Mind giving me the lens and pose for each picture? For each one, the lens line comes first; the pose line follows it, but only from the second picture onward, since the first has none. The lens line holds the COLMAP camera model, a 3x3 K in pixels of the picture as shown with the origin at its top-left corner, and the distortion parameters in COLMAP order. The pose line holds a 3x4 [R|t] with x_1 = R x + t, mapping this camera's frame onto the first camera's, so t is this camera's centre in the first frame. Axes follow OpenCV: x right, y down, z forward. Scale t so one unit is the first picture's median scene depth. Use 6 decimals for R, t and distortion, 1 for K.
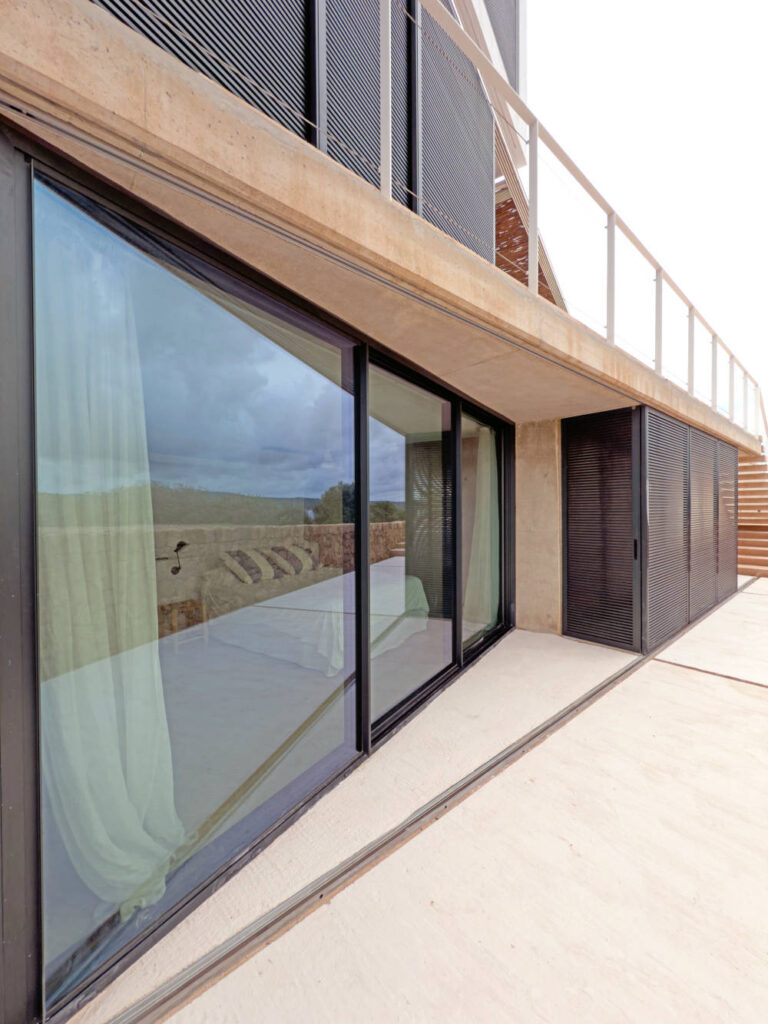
lens RADIAL K [[409.5, 0, 378.8], [0, 409.5, 512.2], [0, 0, 1]] dist [-0.006485, 0.000185]
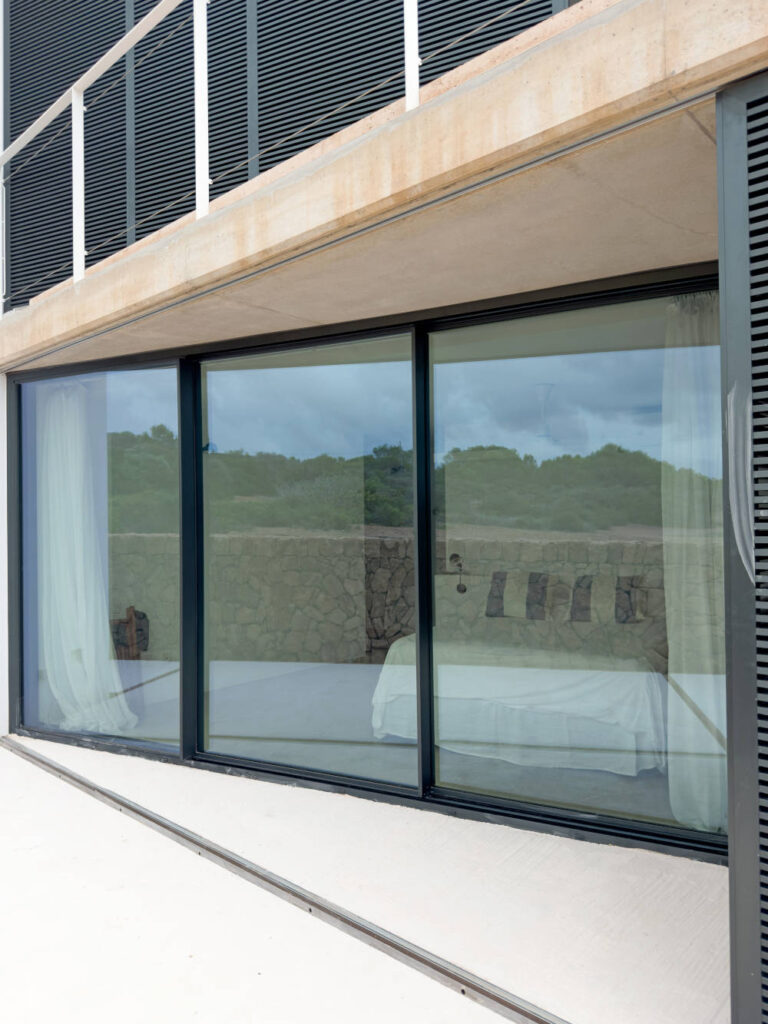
lens RADIAL K [[699.8, 0, 379.4], [0, 699.8, 509.1], [0, 0, 1]] dist [0.018756, -0.030384]
pose [[0.130748, -0.009835, -0.991367, 1.508593], [0.003299, 0.999950, -0.009485, -0.011271], [0.991410, -0.002030, 0.130774, 1.073299]]
